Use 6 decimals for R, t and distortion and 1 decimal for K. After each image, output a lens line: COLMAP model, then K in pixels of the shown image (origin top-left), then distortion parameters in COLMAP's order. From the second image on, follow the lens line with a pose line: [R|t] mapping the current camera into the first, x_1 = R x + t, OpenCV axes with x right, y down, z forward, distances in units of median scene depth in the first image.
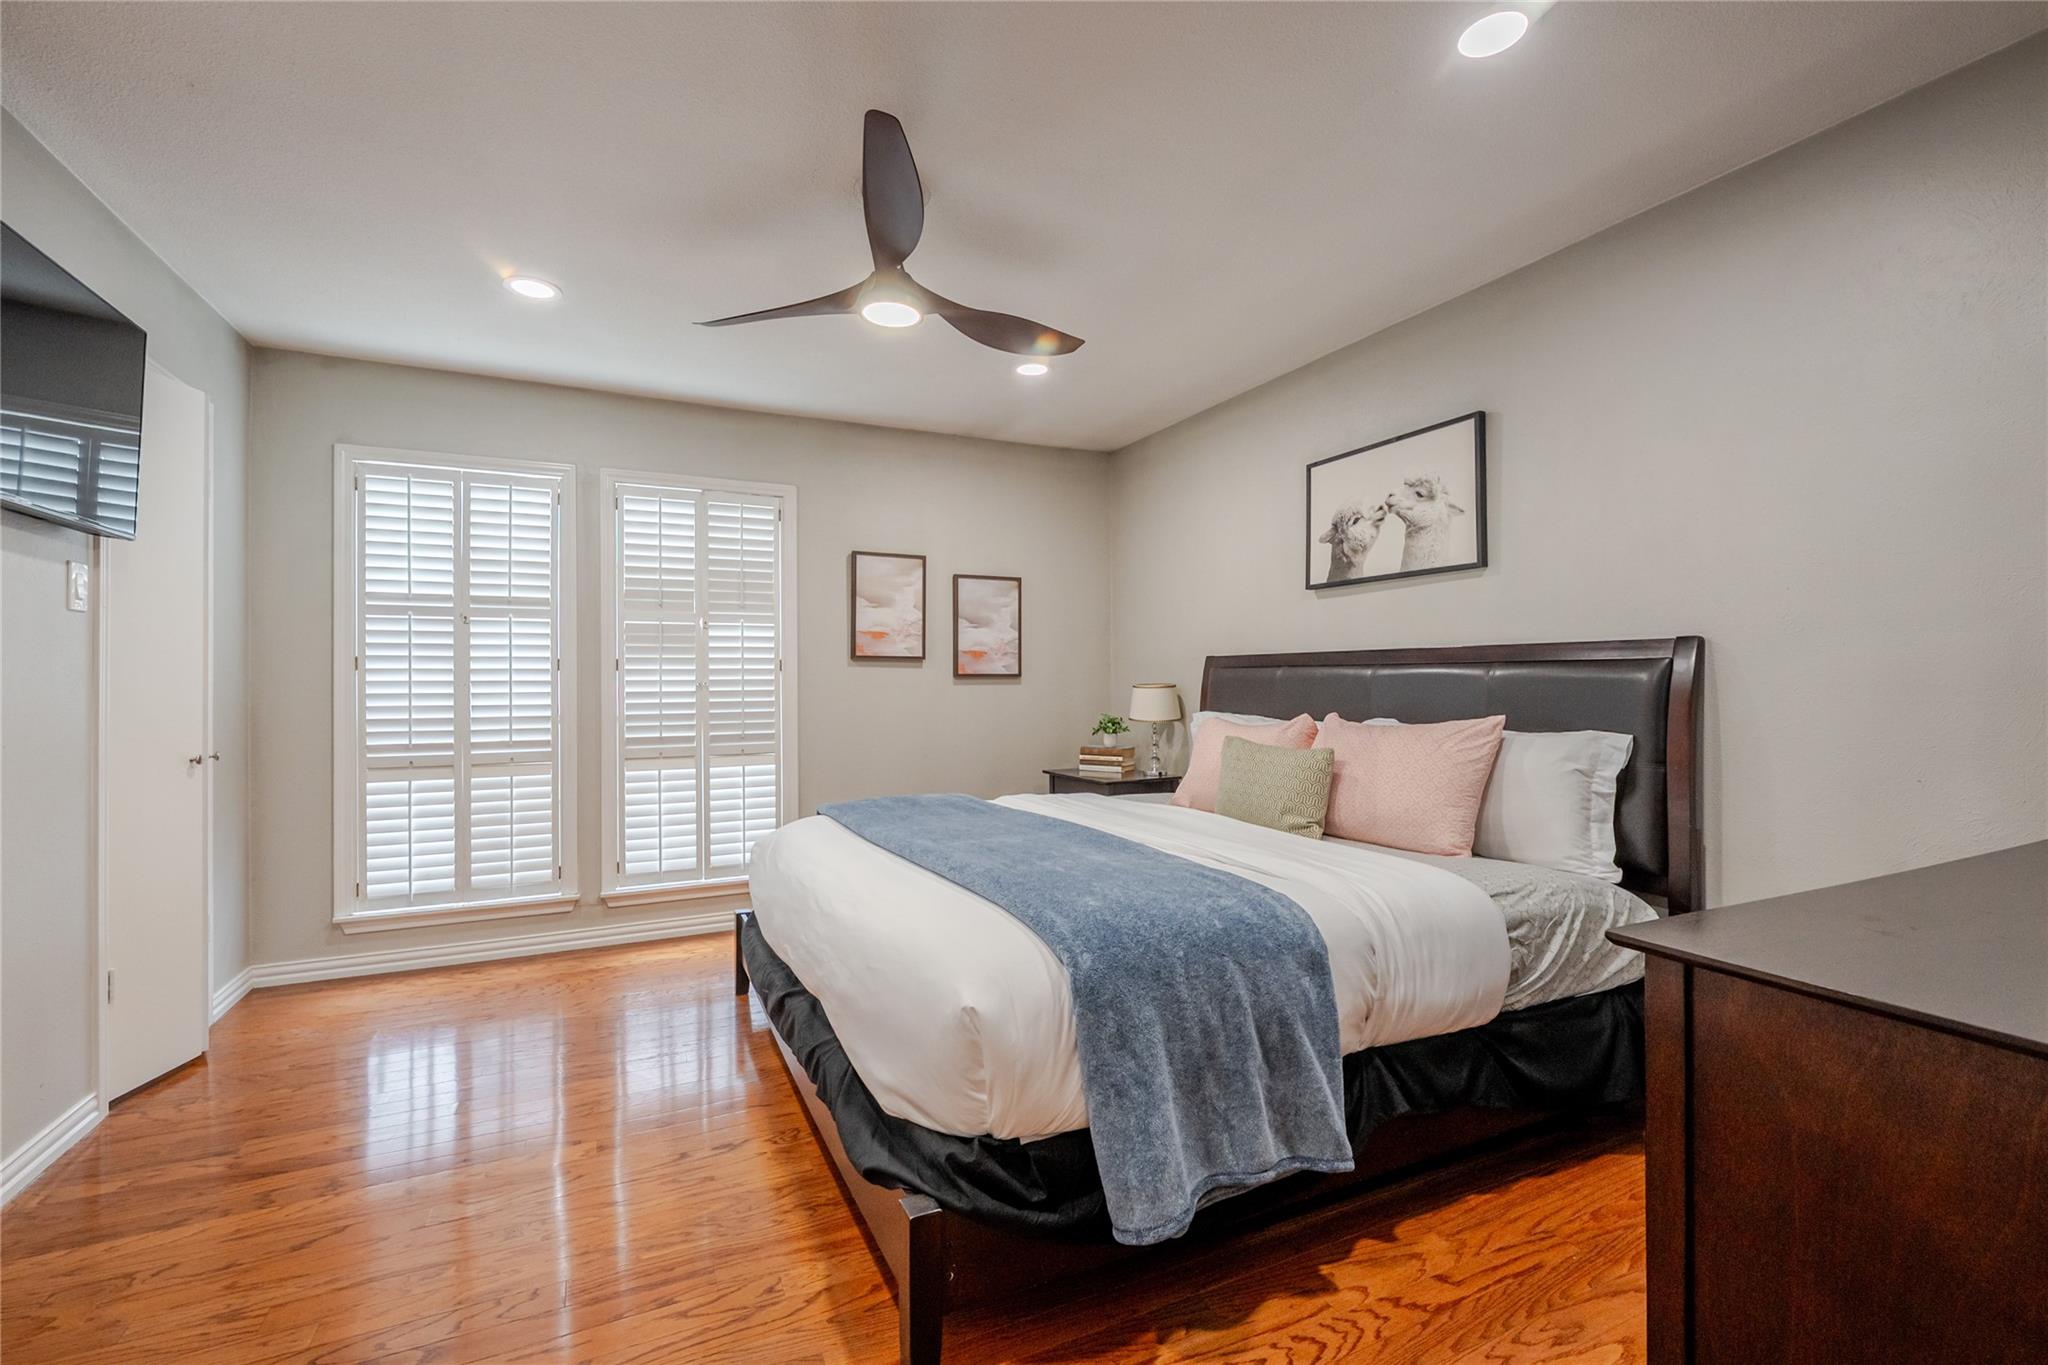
lens RADIAL K [[875.8, 0, 1026.9], [0, 875.8, 689.0], [0, 0, 1]] dist [0.000266, -0.000105]
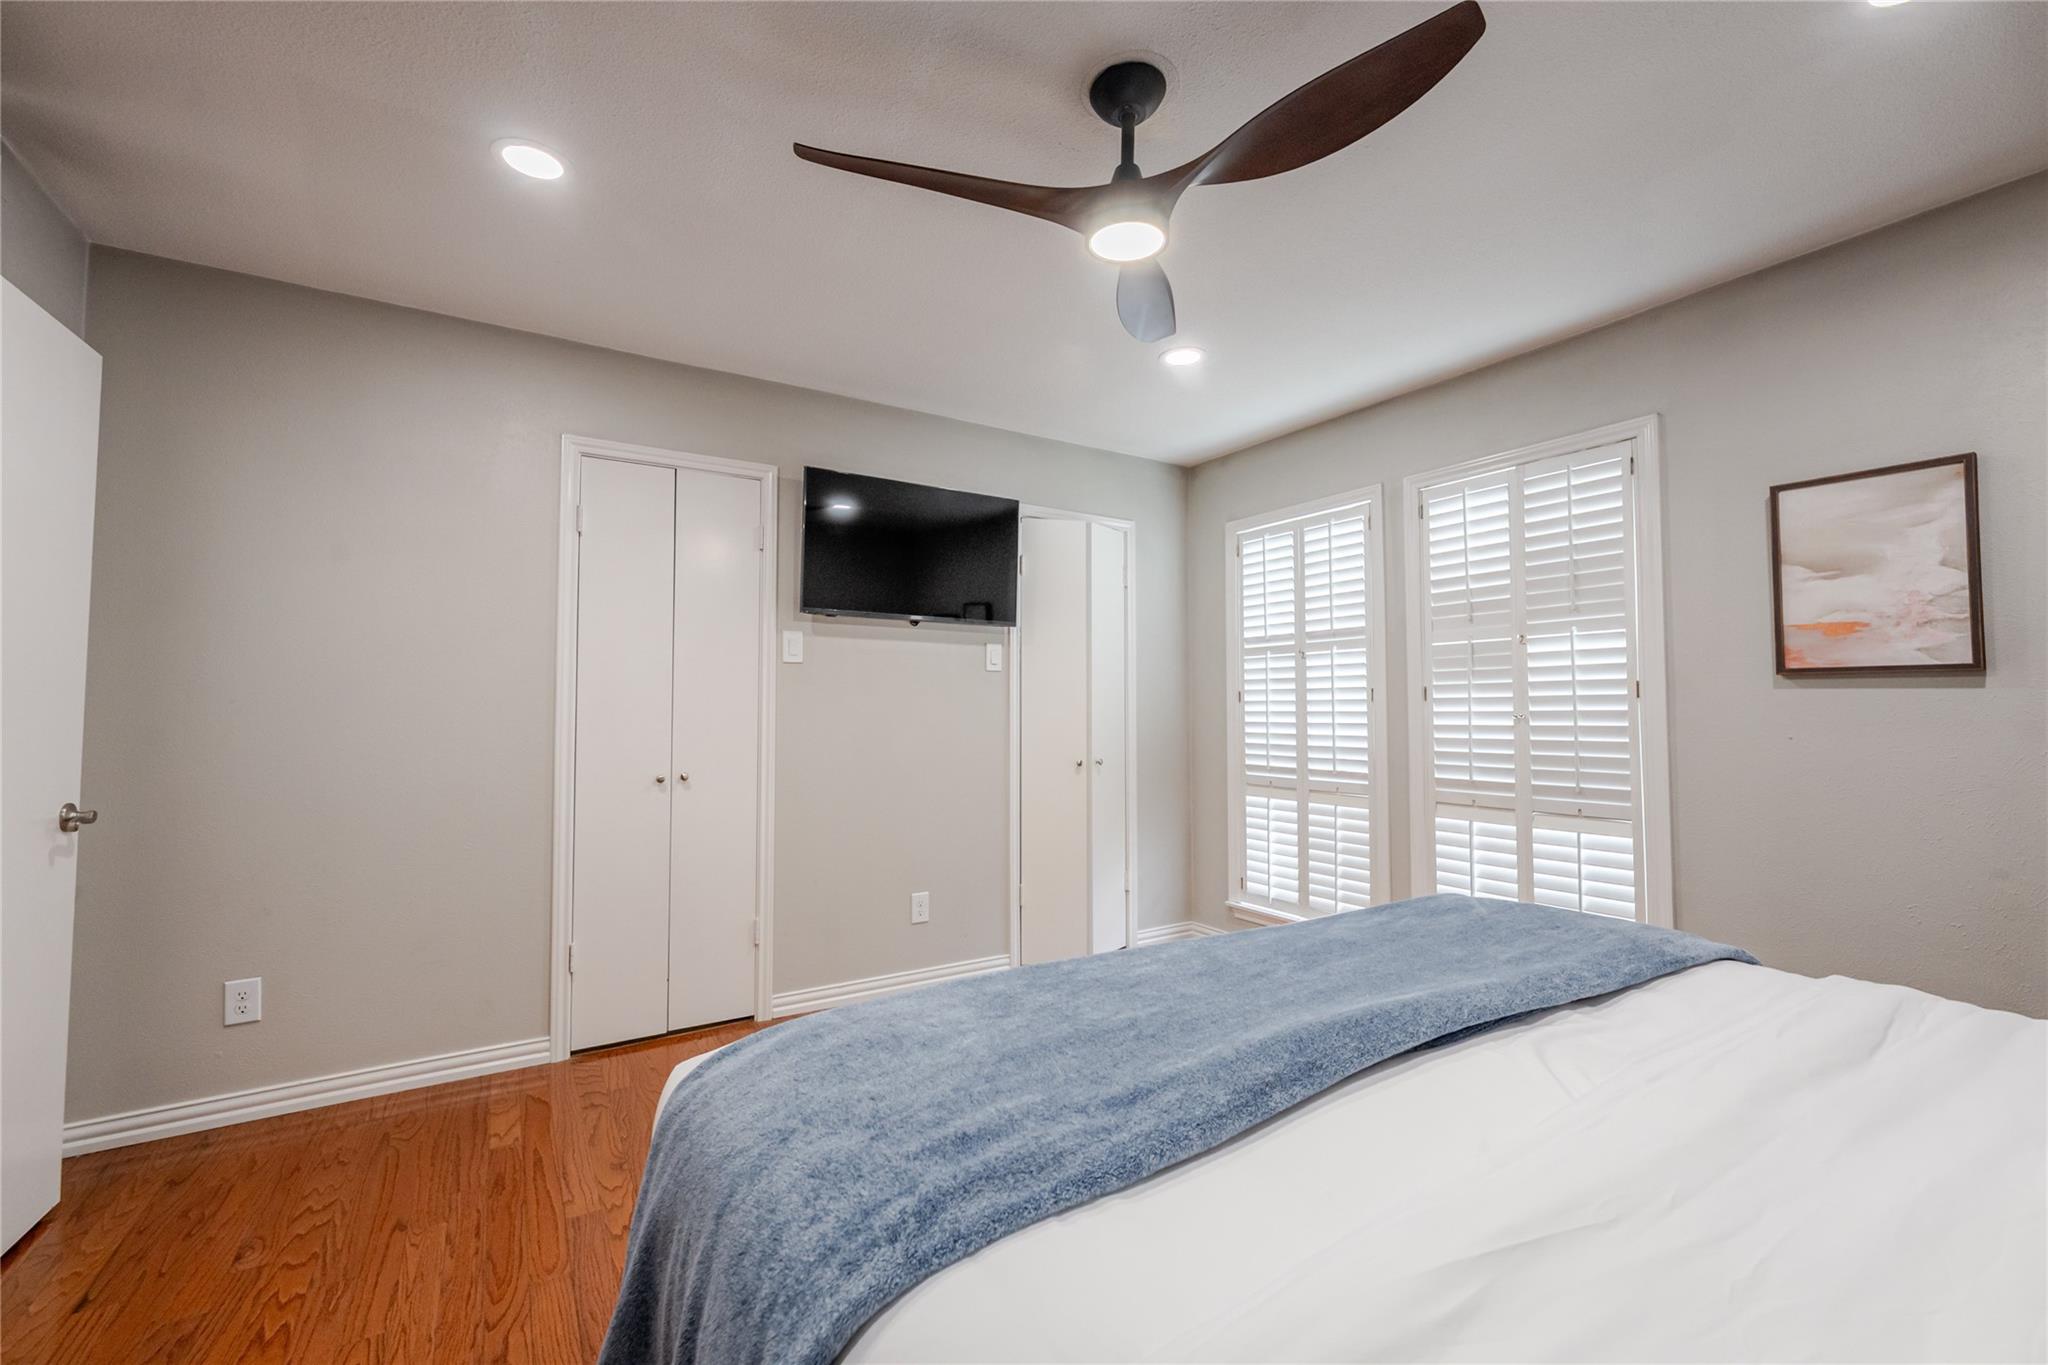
lens RADIAL K [[850.8, 0, 1027.1], [0, 850.8, 666.3], [0, 0, 1]] dist [-0.003742, 0.000081]
pose [[0.092940, -0.042785, -0.994752, 0.344571], [-0.001014, 0.999072, -0.043066, -0.017703], [0.995671, 0.005011, 0.092810, 0.519926]]
